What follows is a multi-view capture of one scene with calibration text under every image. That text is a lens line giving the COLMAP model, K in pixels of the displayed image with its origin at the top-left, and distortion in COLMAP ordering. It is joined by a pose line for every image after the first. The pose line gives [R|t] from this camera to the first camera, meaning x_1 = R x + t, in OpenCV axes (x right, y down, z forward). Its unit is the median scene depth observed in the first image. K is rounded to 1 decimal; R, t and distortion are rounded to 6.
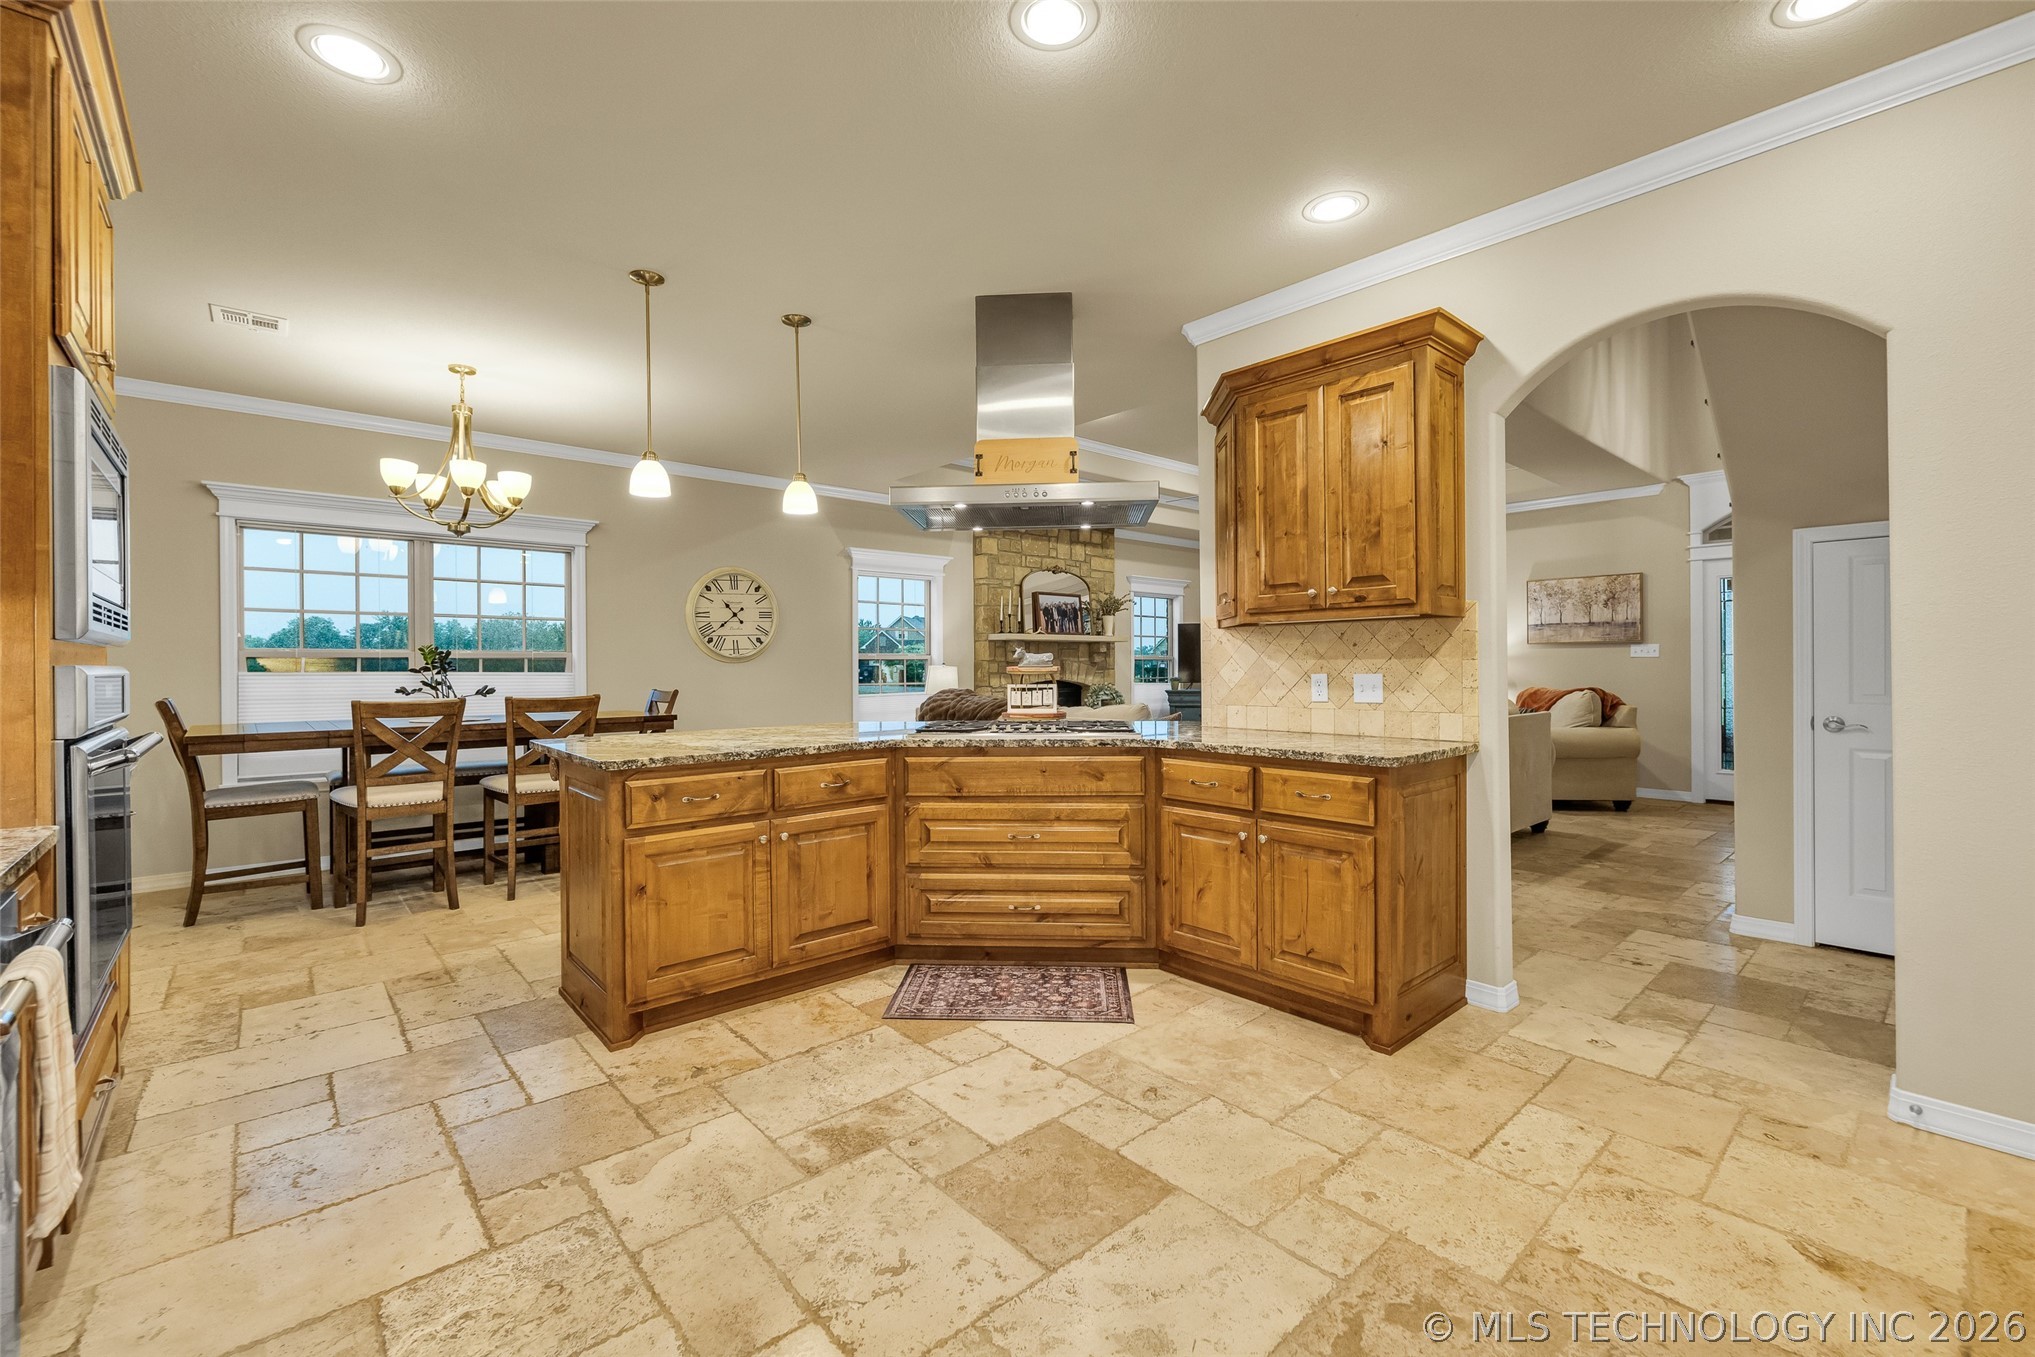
lens RADIAL K [[866.9, 0, 1022.4], [0, 866.9, 670.7], [0, 0, 1]] dist [0.003879, 0.000407]
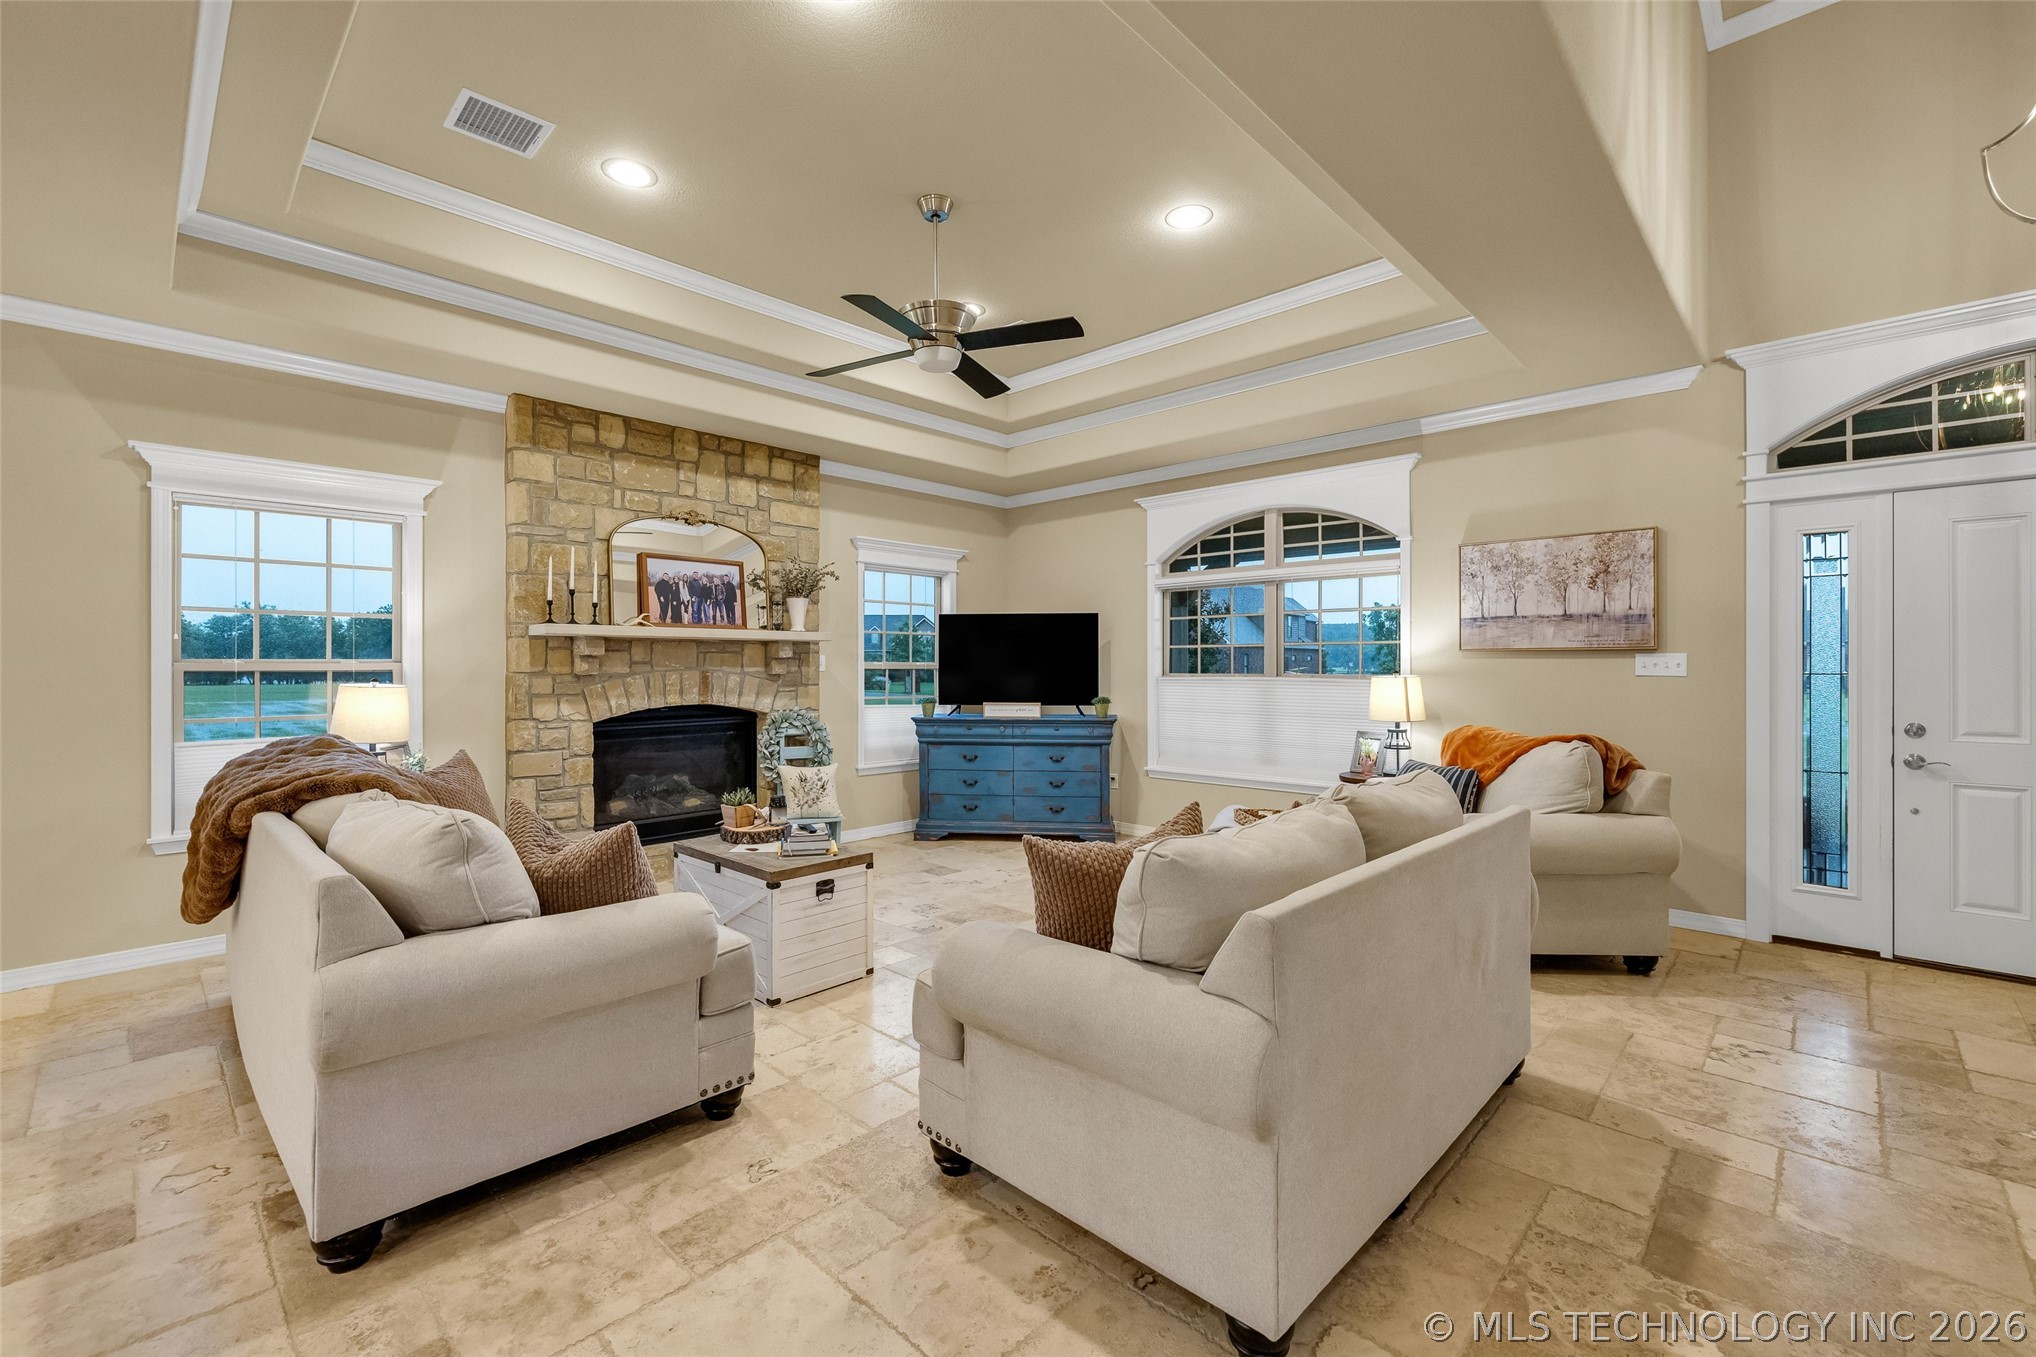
lens RADIAL K [[867.4, 0, 1013.9], [0, 867.4, 673.7], [0, 0, 1]] dist [0.003879, 0.000407]
pose [[0.997401, 0.006178, 0.071787, 0.232275], [-0.006485, 0.999971, 0.004034, -0.015149], [-0.071760, -0.004489, 0.997412, 0.424522]]
